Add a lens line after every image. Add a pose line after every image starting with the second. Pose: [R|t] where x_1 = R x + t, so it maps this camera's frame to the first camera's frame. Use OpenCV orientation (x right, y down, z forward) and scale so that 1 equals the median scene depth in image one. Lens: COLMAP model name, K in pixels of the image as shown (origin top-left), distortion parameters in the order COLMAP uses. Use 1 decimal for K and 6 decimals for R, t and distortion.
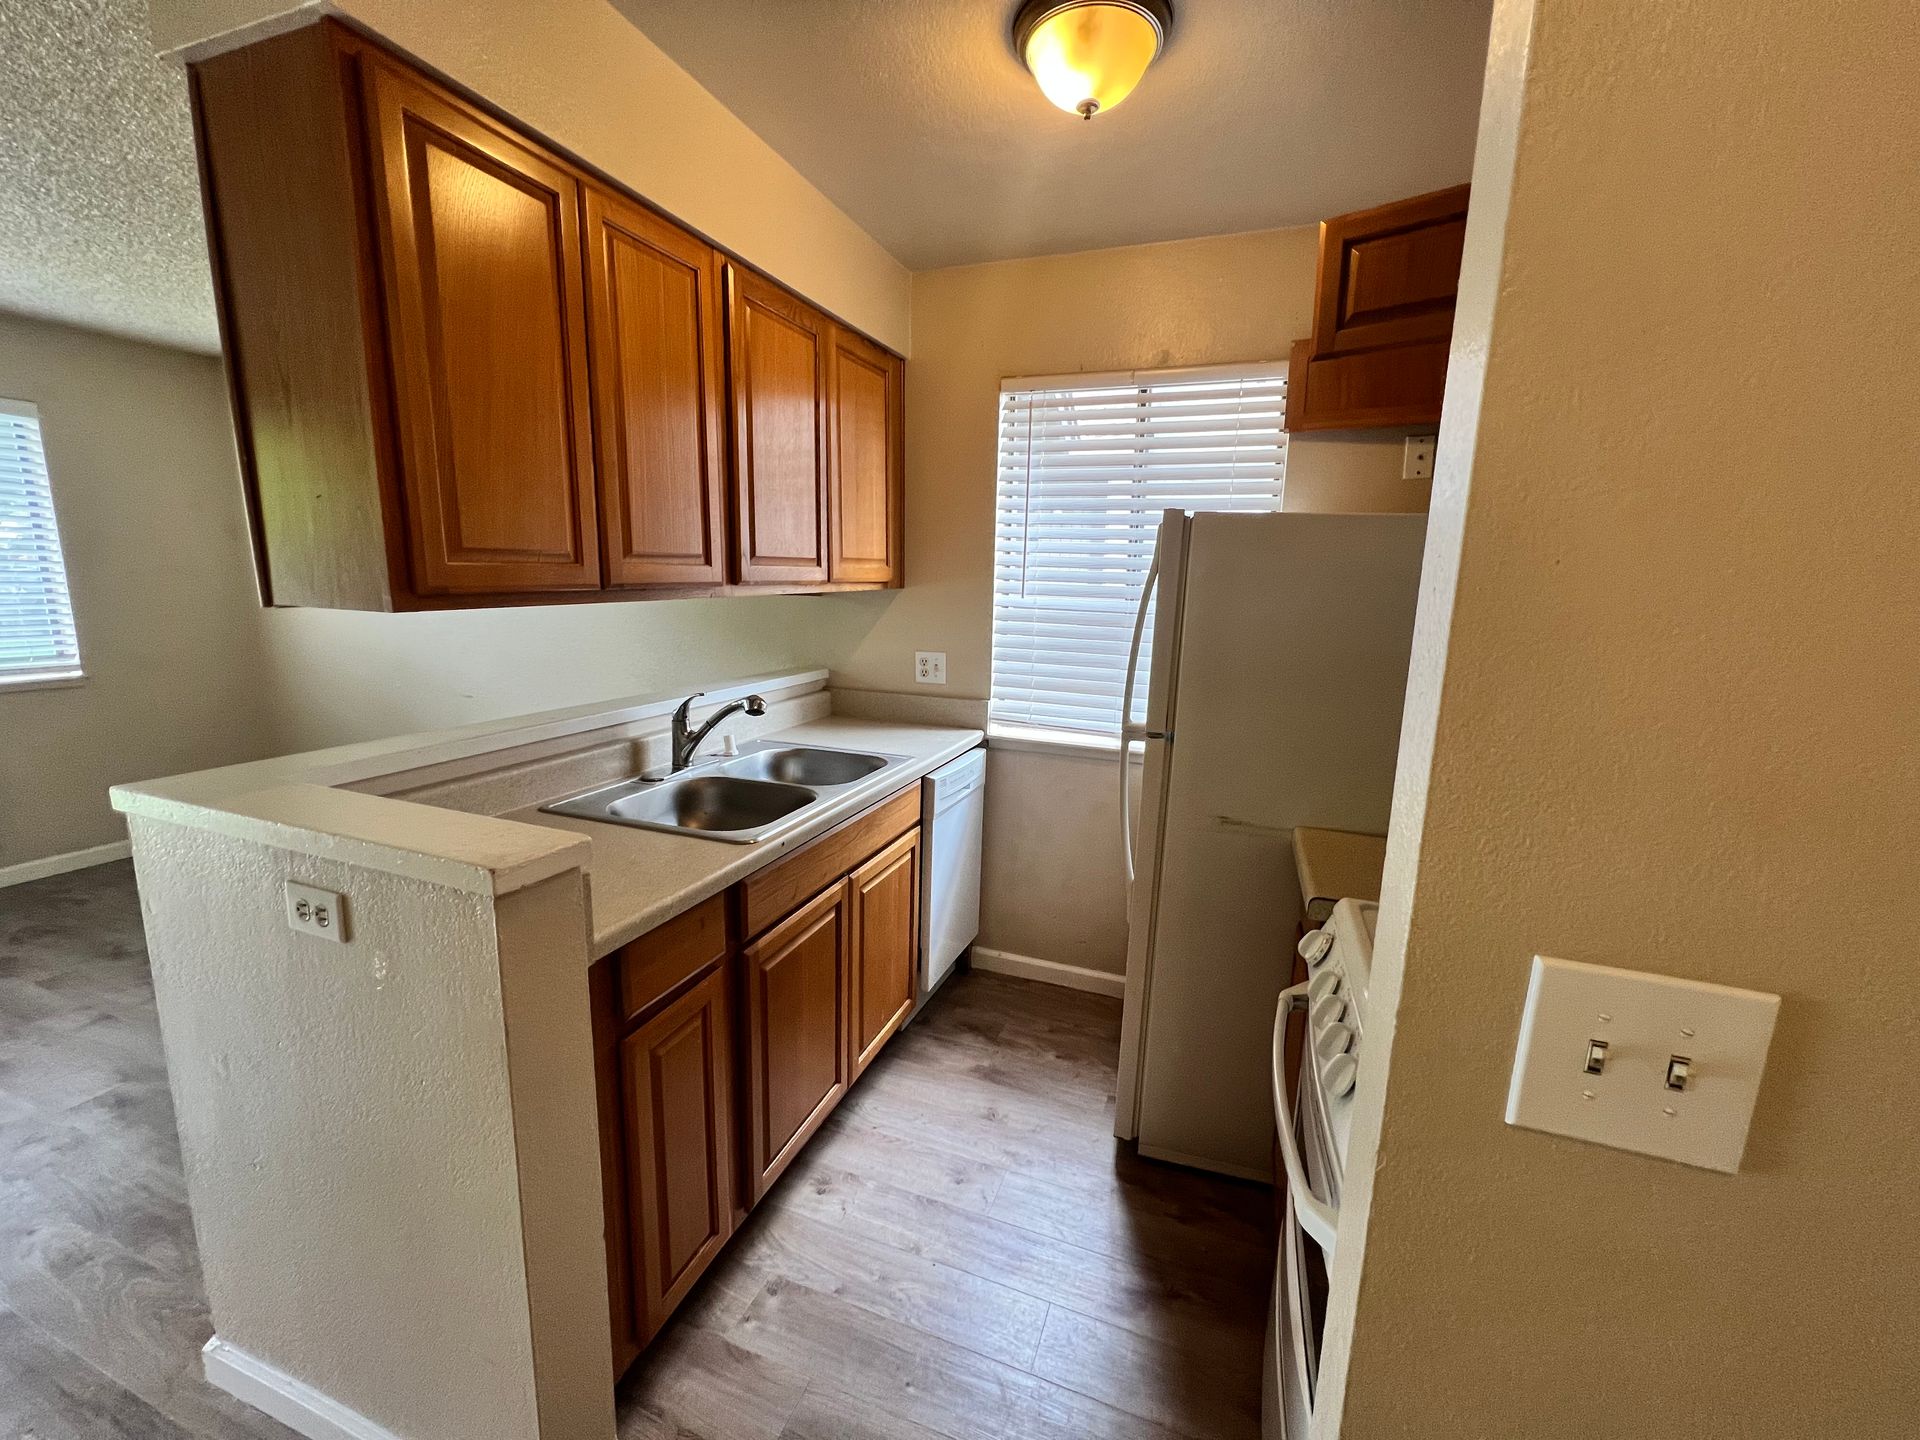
lens RADIAL K [[764.9, 0, 958.9], [0, 764.9, 716.3], [0, 0, 1]] dist [-0.002501, 0.000590]
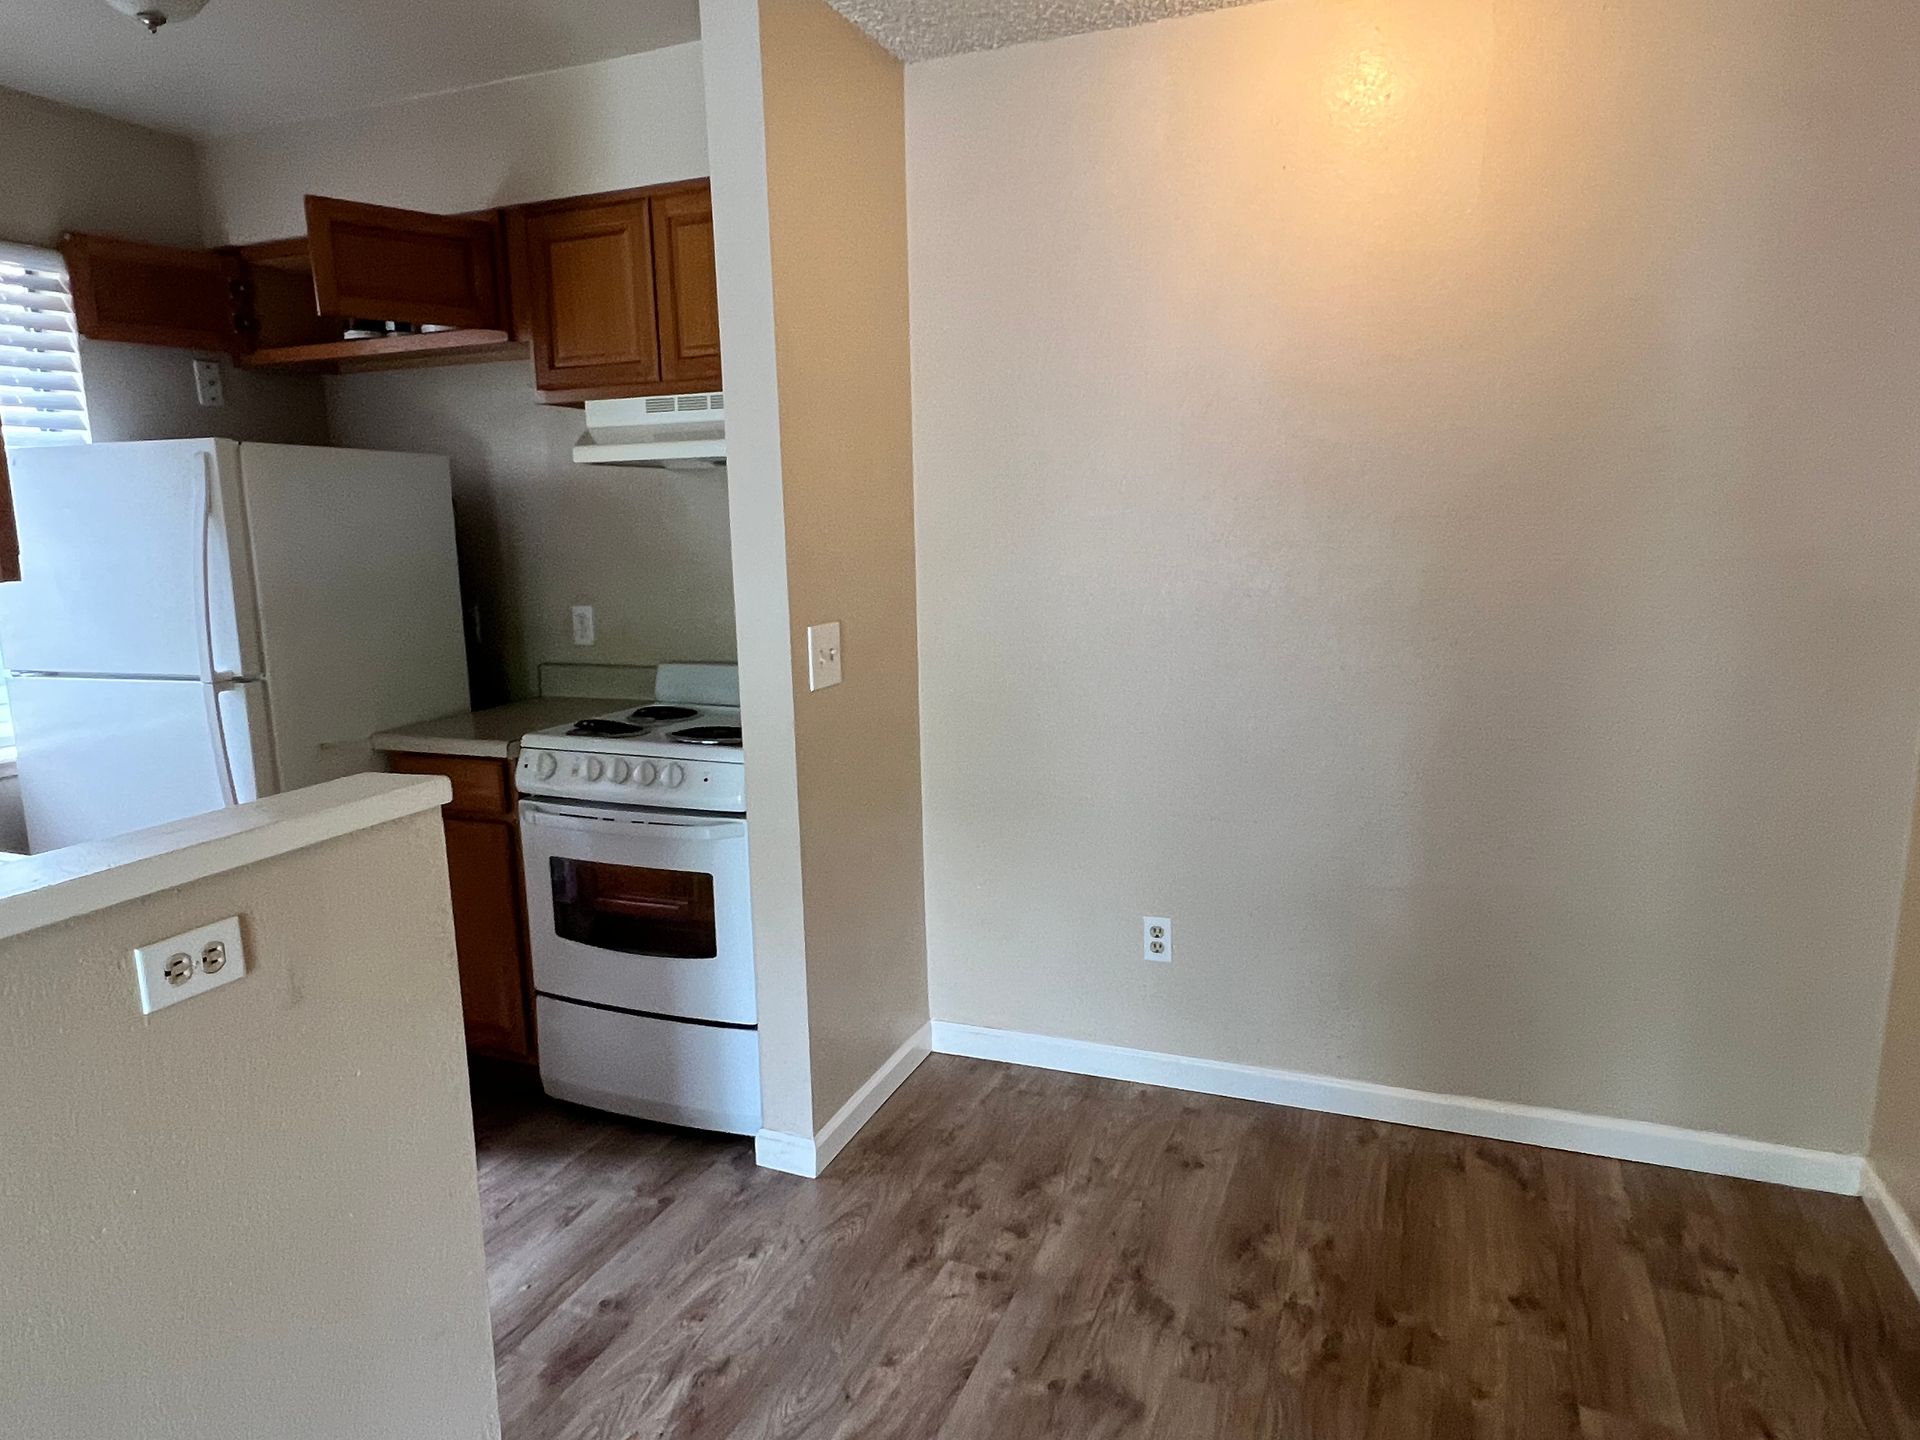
lens RADIAL K [[1216.2, 0, 943.8], [0, 1216.2, 719.1], [0, 0, 1]] dist [0.002031, 0.000642]
pose [[0.031834, -0.198024, 0.979680, -0.941848], [0.203452, 0.960939, 0.187625, -0.027829], [-0.978567, 0.193345, 0.070879, 0.058315]]
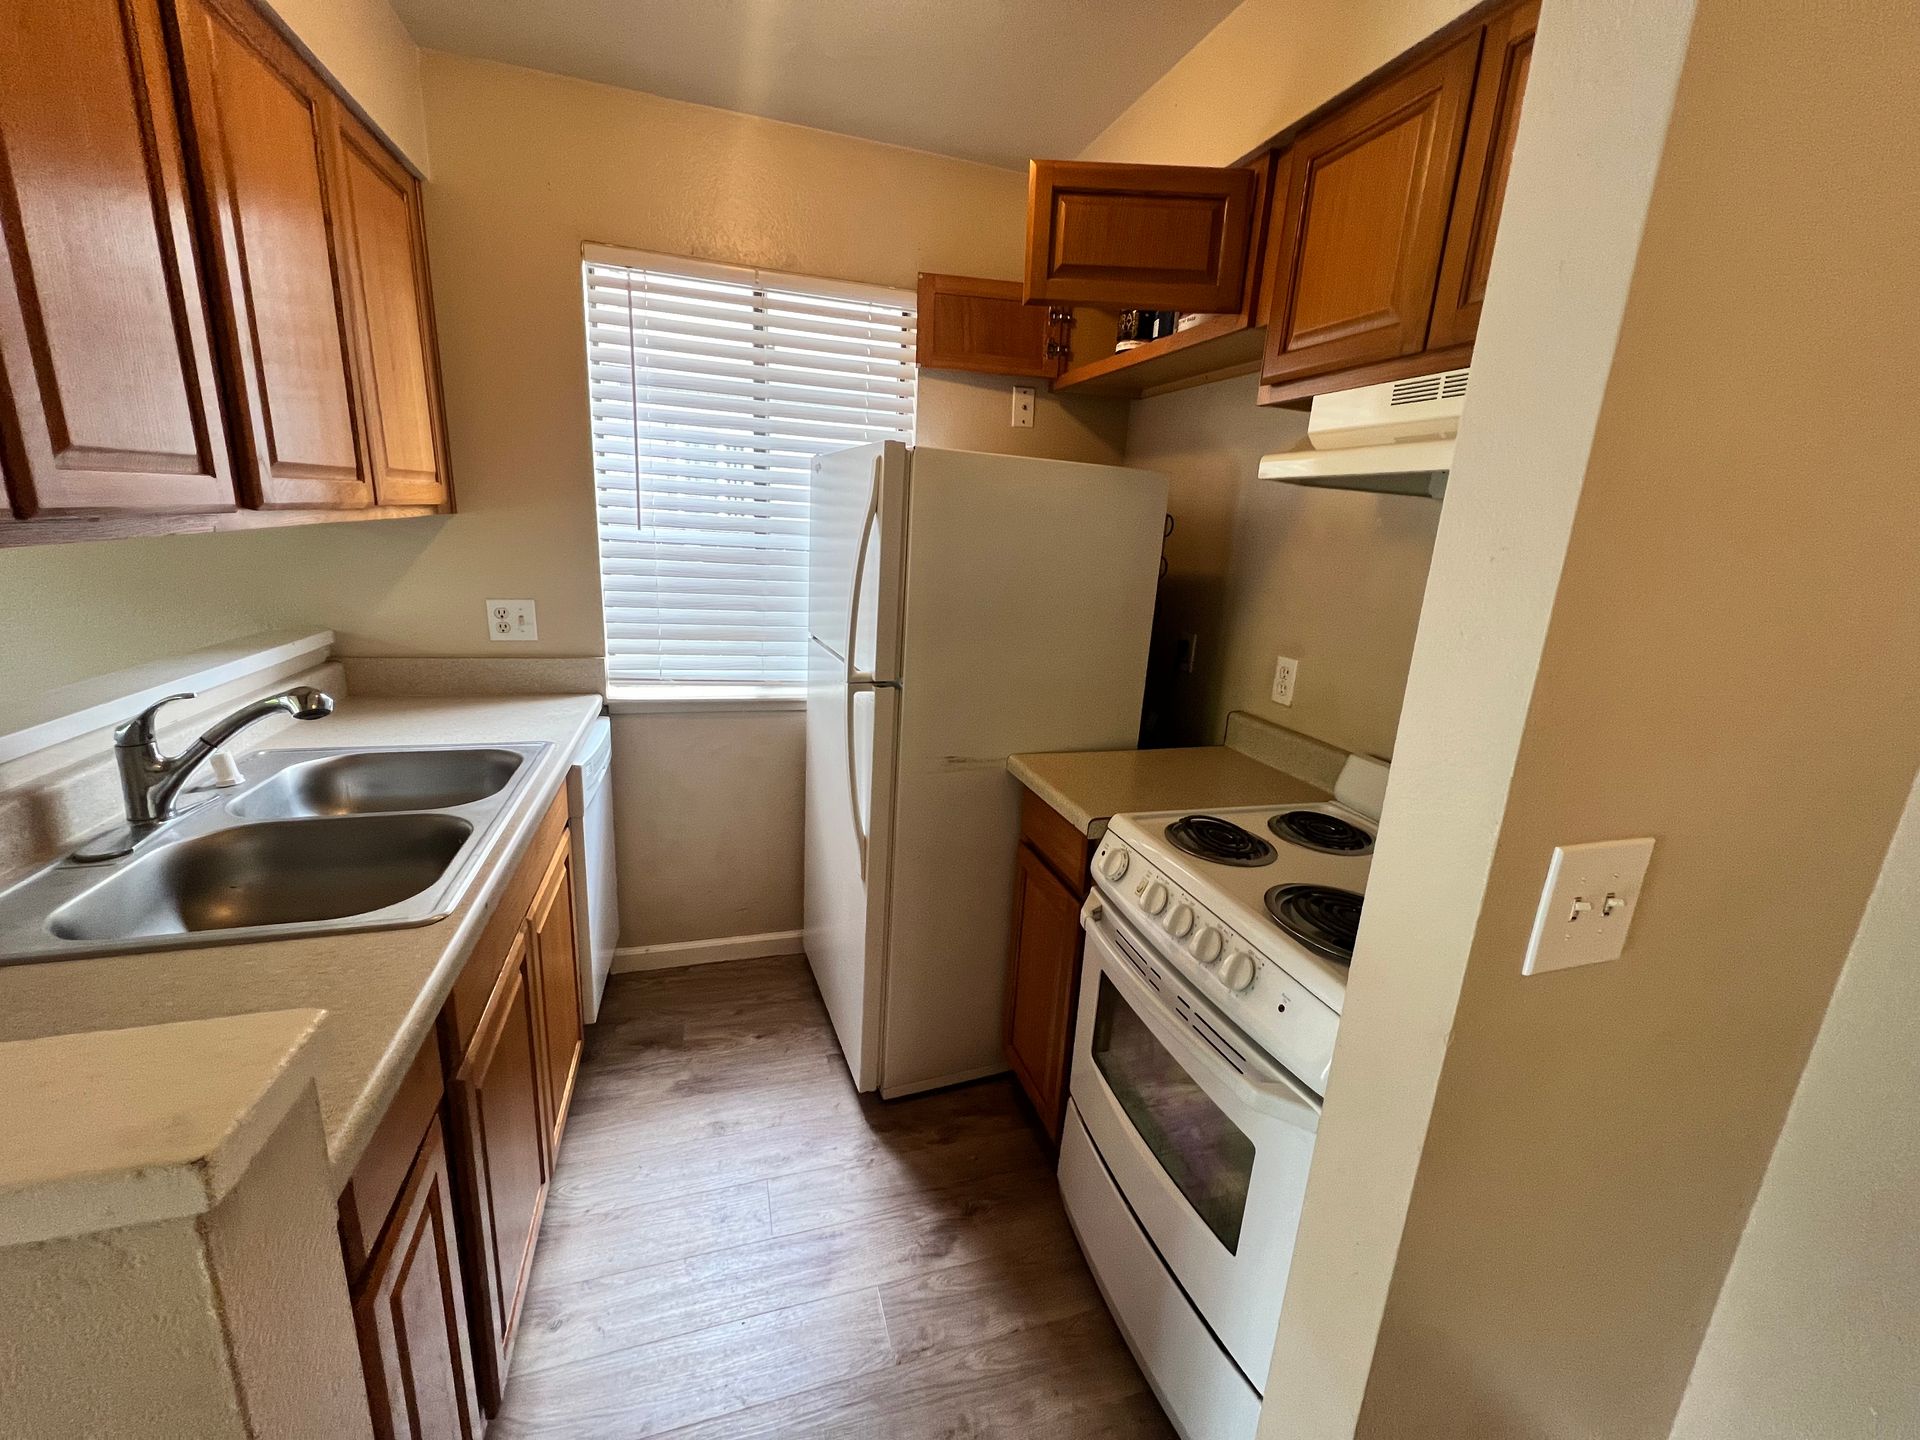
lens RADIAL K [[768.5, 0, 957.5], [0, 768.5, 714.7], [0, 0, 1]] dist [-0.003650, -0.000048]
pose [[0.788531, -0.133371, 0.600359, -0.199202], [0.076205, 0.989868, 0.119811, -0.035744], [-0.610255, -0.048724, 0.790705, 0.148375]]
